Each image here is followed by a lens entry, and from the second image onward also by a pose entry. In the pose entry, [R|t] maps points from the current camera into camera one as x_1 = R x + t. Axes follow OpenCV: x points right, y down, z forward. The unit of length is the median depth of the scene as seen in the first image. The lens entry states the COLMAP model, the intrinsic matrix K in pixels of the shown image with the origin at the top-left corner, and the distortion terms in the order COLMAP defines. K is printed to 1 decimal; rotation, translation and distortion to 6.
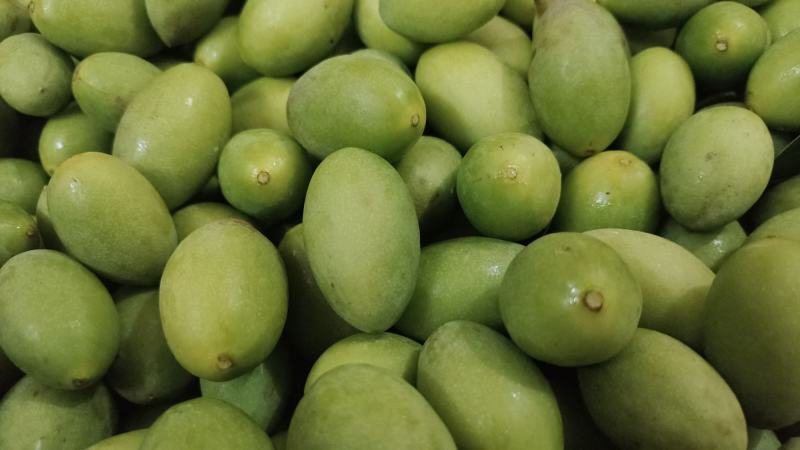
lens RADIAL K [[668.4, 0, 400.0], [0, 668.4, 225.0], [0, 0, 1]] dist [0.053905, -0.185534]
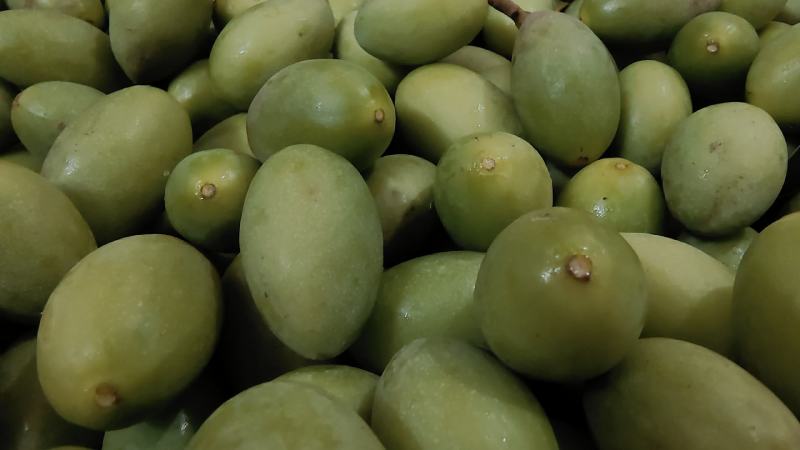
lens RADIAL K [[634.9, 0, 451.9], [0, 634.9, 177.4], [0, 0, 1]] dist [0.020747, 0.006084]
pose [[0.999027, -0.032124, 0.030226, 0.089566], [0.038677, 0.967431, -0.250162, 0.134635], [-0.021205, 0.251088, 0.967732, 0.201452]]
